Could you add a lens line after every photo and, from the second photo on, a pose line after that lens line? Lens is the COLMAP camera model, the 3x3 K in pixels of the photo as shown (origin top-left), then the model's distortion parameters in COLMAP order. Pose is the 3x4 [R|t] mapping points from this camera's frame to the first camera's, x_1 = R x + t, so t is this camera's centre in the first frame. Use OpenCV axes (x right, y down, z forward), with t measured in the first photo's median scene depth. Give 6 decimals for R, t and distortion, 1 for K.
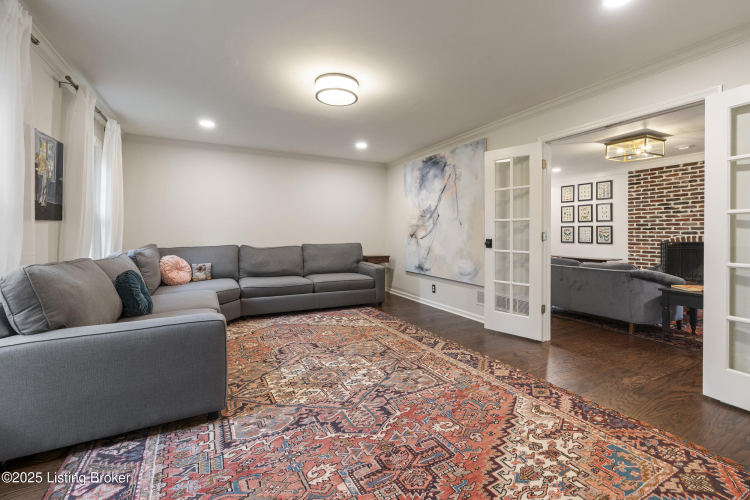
lens RADIAL K [[324.5, 0, 373.2], [0, 324.5, 233.2], [0, 0, 1]] dist [0.000488, -0.000041]
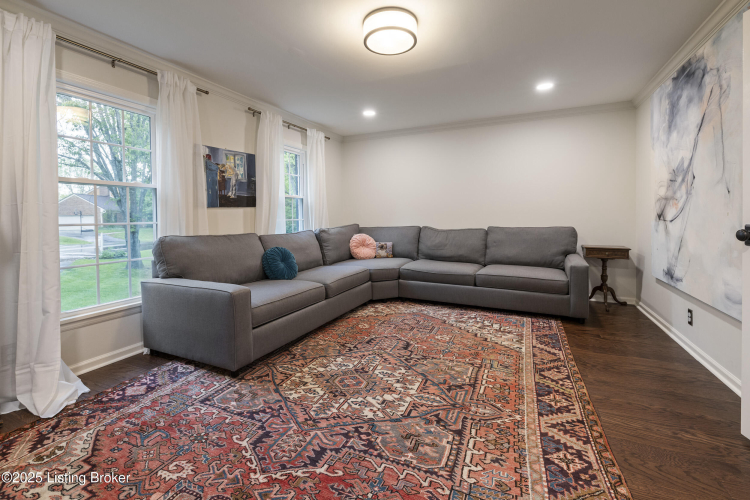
lens RADIAL K [[325.2, 0, 377.0], [0, 325.2, 223.2], [0, 0, 1]] dist [0.000207, 0.000158]
pose [[0.613128, 0.014534, -0.789850, 0.487125], [0.008597, 0.999649, 0.025068, 0.002052], [0.789936, -0.022160, 0.612788, 0.468873]]
